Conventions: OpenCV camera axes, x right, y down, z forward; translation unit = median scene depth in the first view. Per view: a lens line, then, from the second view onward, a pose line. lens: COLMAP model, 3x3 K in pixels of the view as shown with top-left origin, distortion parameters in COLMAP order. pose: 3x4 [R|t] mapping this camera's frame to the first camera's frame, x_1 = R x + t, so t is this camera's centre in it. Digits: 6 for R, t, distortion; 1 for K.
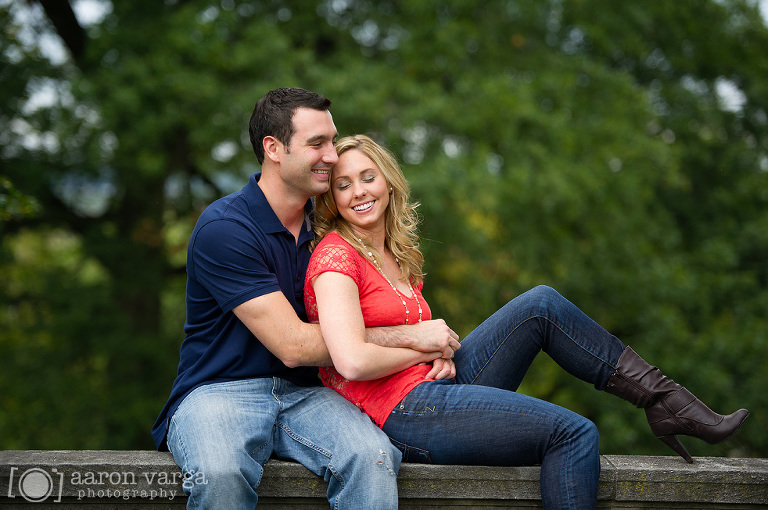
lens RADIAL K [[2548.1, 0, 387.5], [0, 2548.1, 260.1], [0, 0, 1]] dist [0.444716, 0.000000]
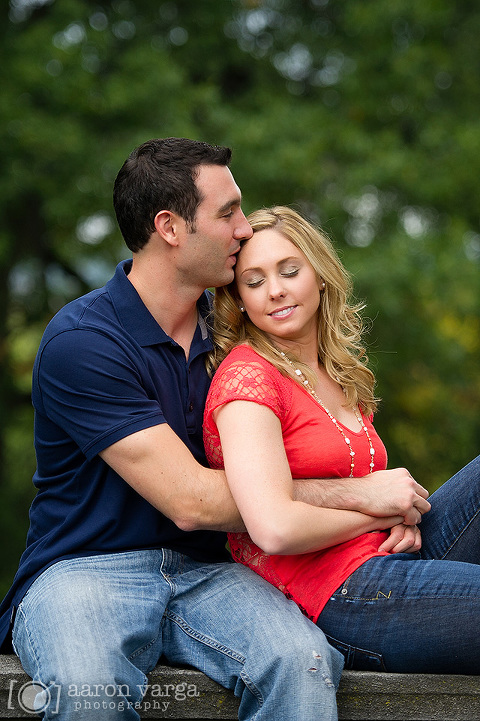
lens RADIAL K [[2392.2, 0, 235.2], [0, 2392.2, 357.5], [0, 0, 1]] dist [0.444716, 0.000000]
pose [[0.999911, -0.000264, -0.013375, -0.015560], [0.000171, 0.999976, -0.006895, -0.002445], [0.013377, 0.006892, 0.999887, 0.334429]]
